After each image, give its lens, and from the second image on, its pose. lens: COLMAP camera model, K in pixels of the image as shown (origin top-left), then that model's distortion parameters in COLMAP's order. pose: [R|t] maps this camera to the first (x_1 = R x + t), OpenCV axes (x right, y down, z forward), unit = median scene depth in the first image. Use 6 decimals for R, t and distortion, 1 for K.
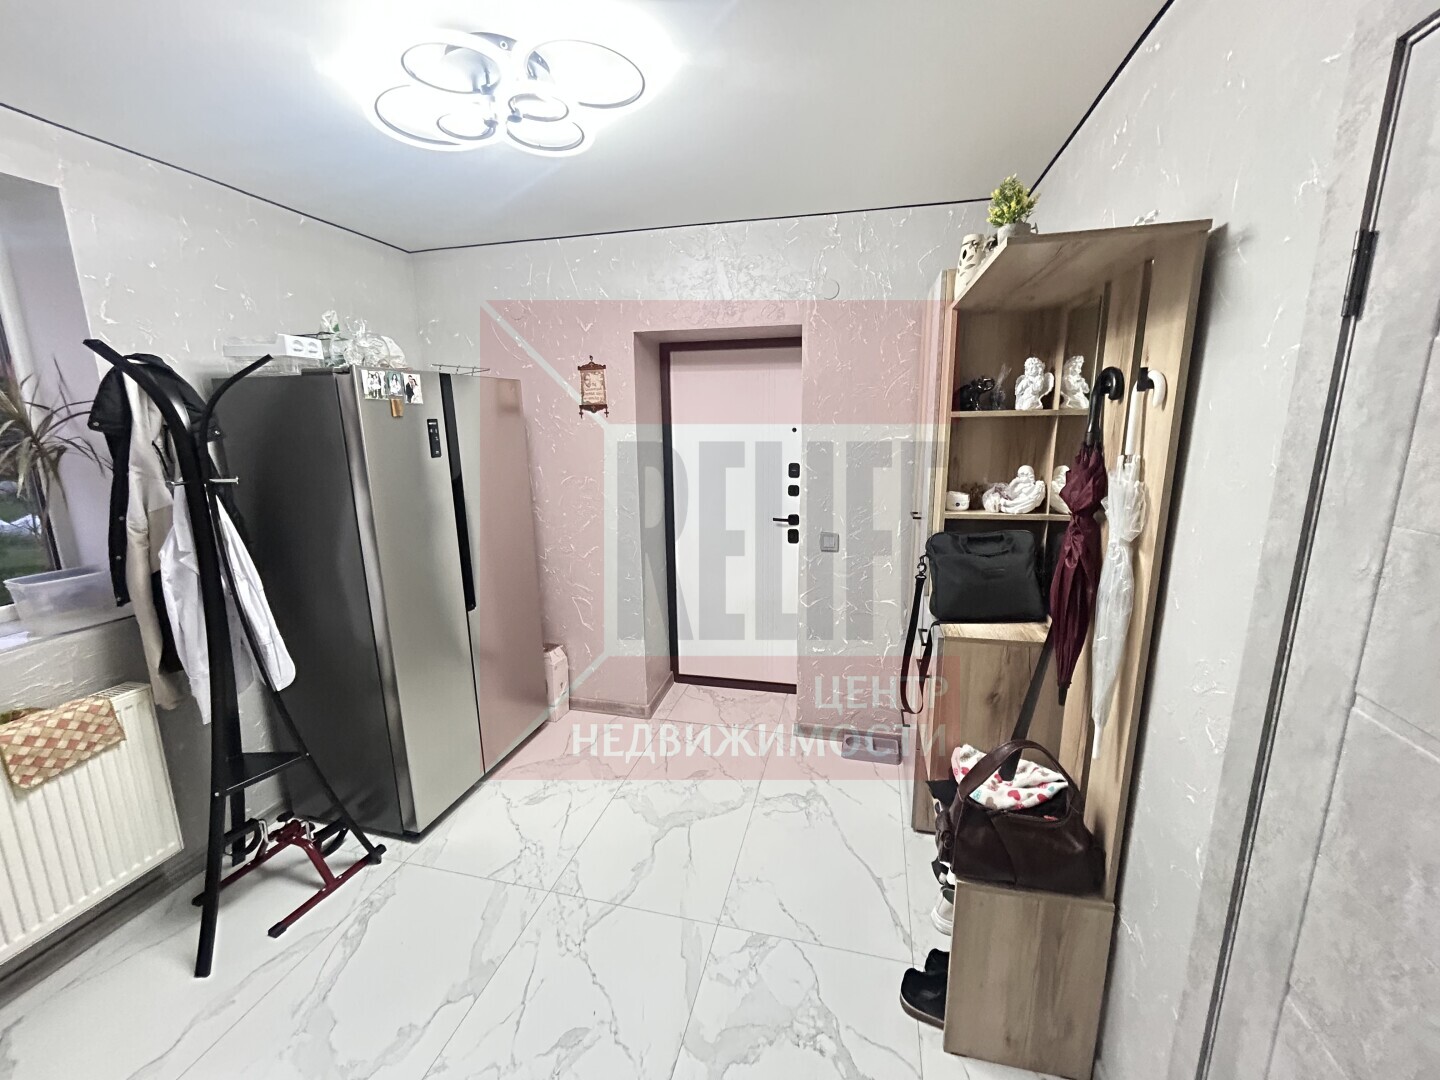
lens RADIAL K [[582.6, 0, 719.5], [0, 582.6, 535.8], [0, 0, 1]] dist [-0.002379, 0.000978]
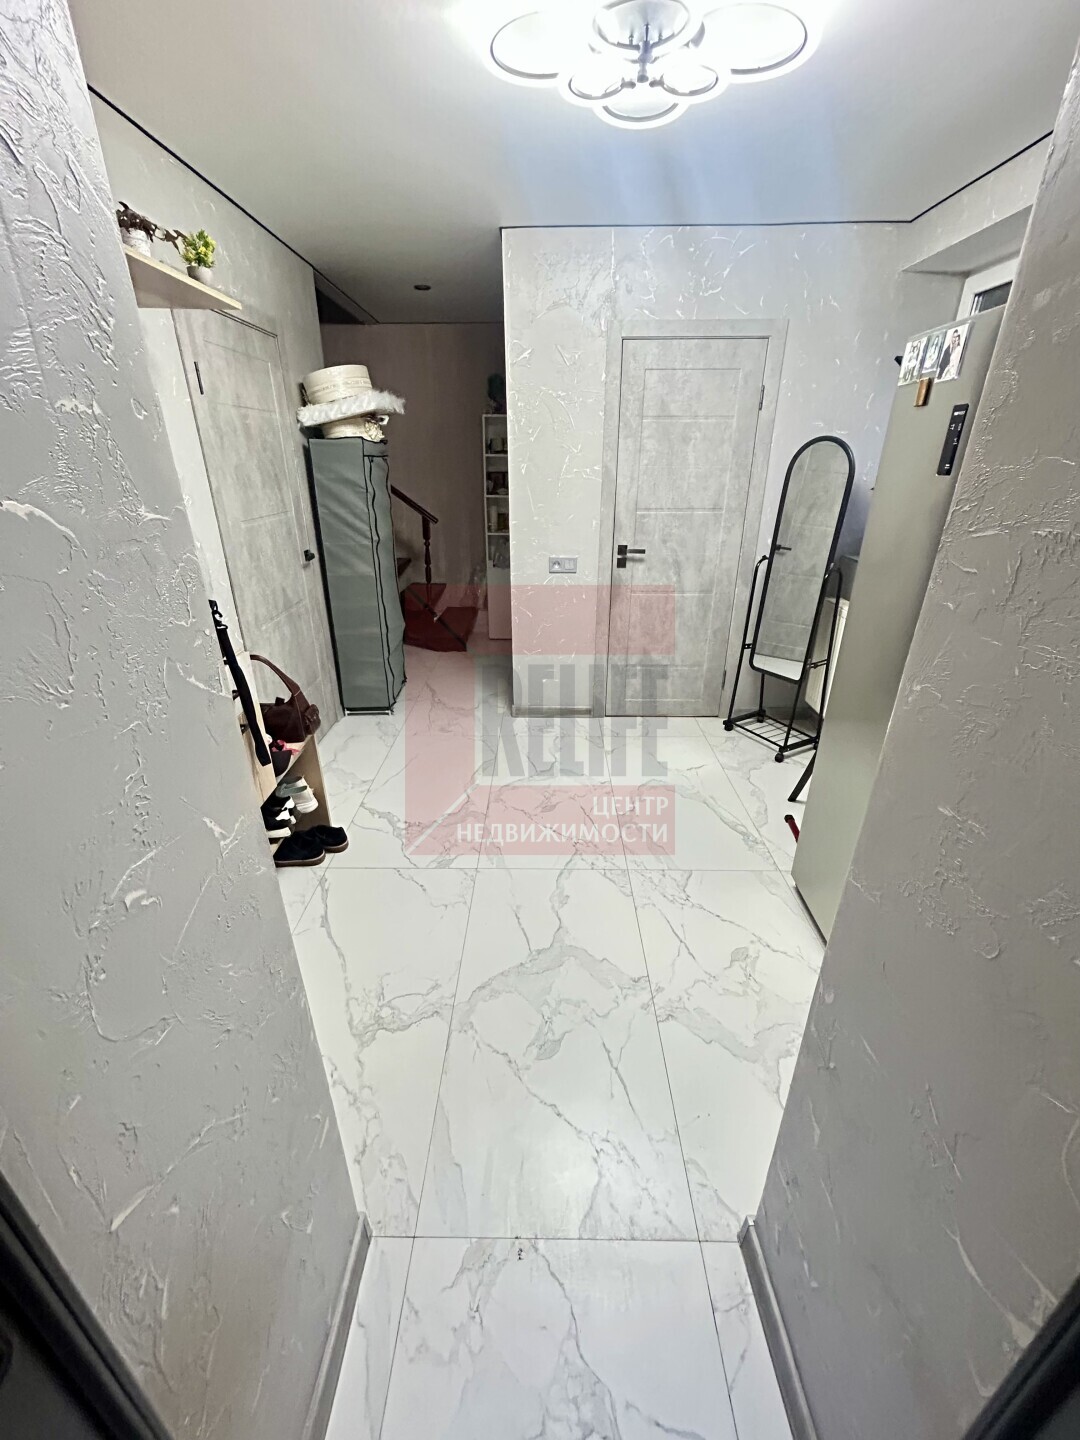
lens RADIAL K [[582.6, 0, 535.7], [0, 582.6, 716.0], [0, 0, 1]] dist [-0.002379, 0.000978]
pose [[-0.973567, 0.107627, -0.201455, 0.083860], [-0.030891, 0.811866, 0.583026, -0.302305], [0.226304, 0.573838, -0.787081, 1.700130]]
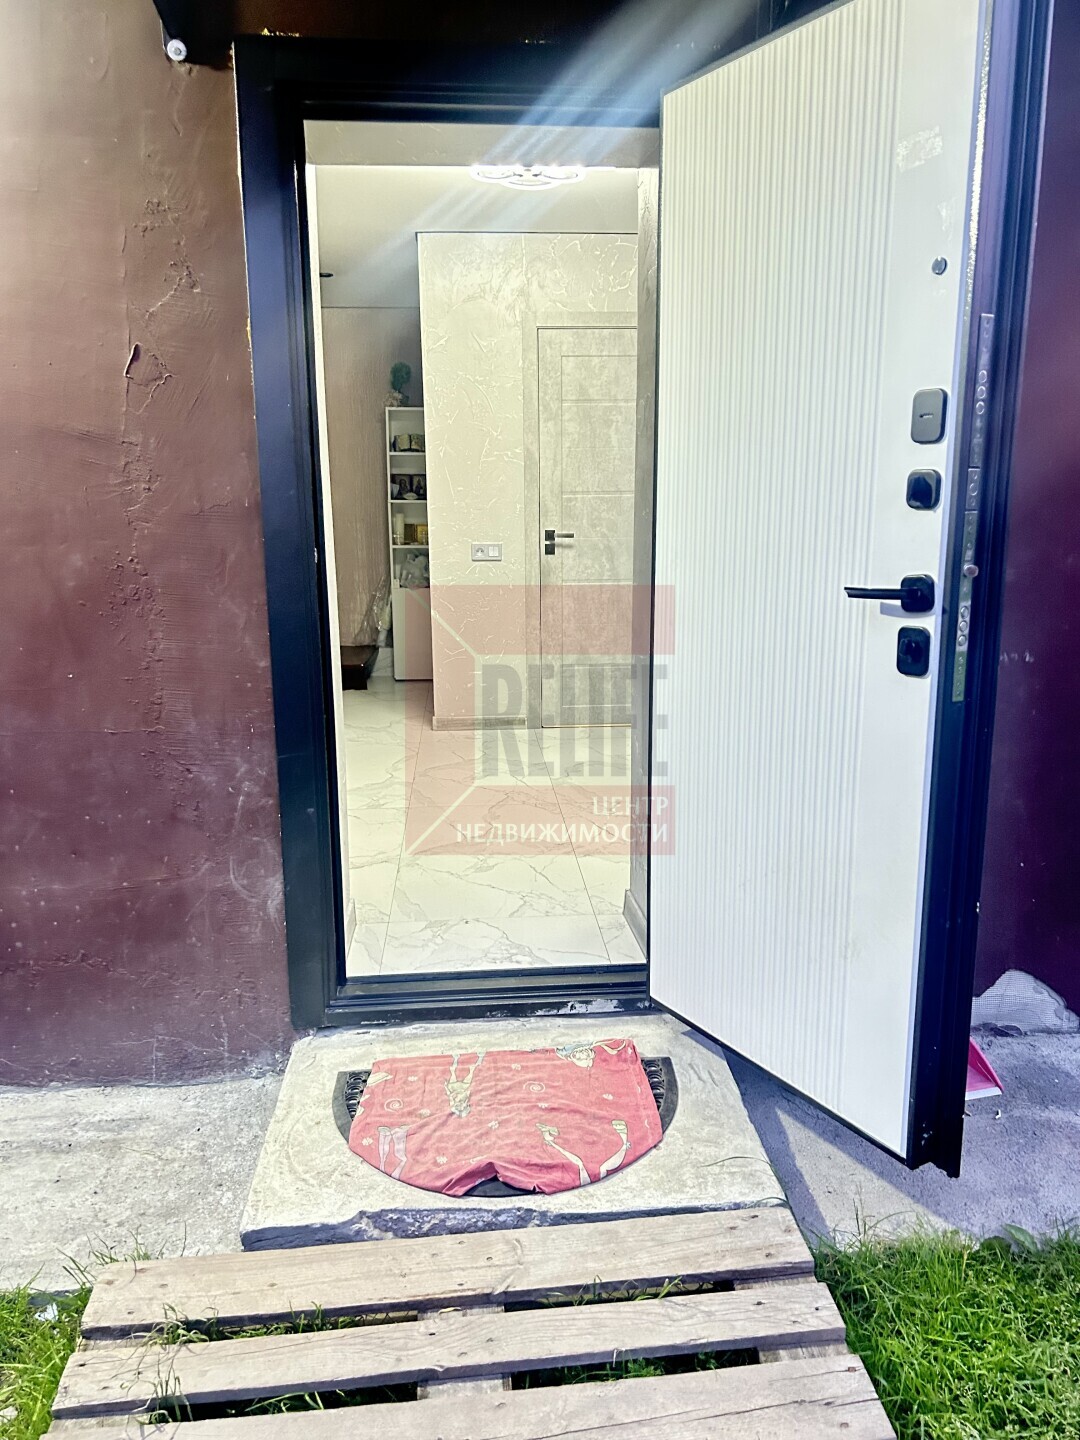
lens RADIAL K [[1080.5, 0, 526.8], [0, 1080.5, 773.7], [0, 0, 1]] dist [0.002182, -0.010069]
pose [[-0.952492, 0.093366, -0.289899, 0.395197], [-0.041577, 0.903080, 0.427455, -0.374645], [0.301712, 0.419201, -0.856294, 2.843391]]
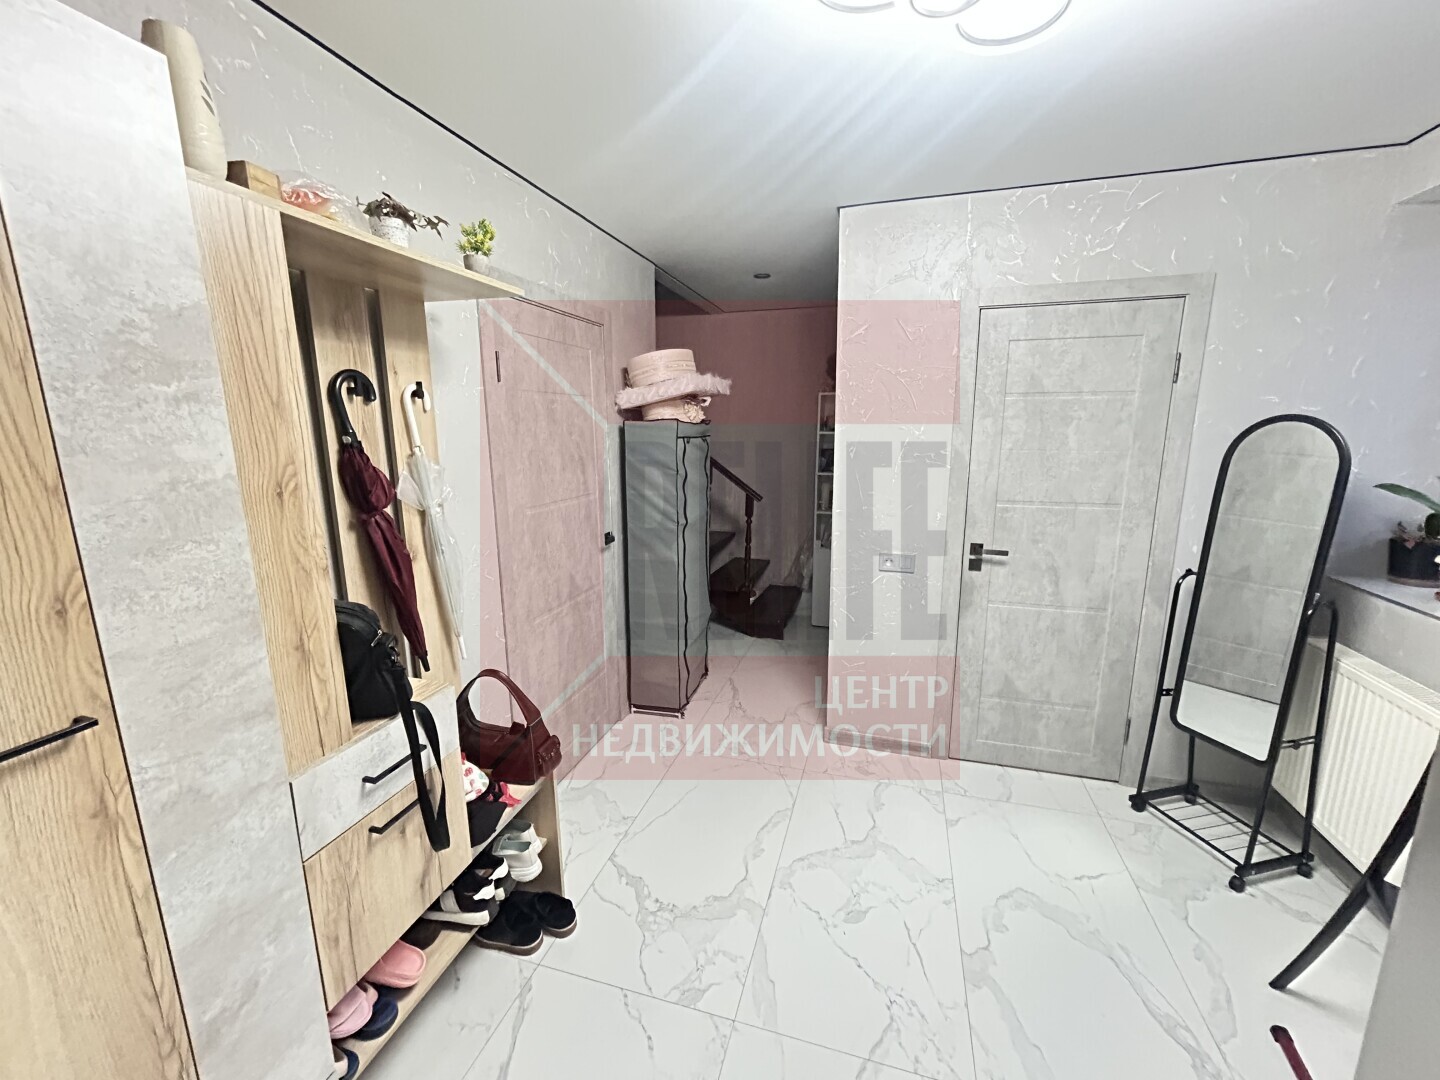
lens RADIAL K [[582.6, 0, 722.3], [0, 582.6, 540.1], [0, 0, 1]] dist [-0.002379, 0.000978]
pose [[-0.998965, 0.010985, 0.044140, -0.028372], [0.027290, 0.921092, 0.388388, -0.269074], [-0.036391, 0.389191, -0.920438, 1.401236]]
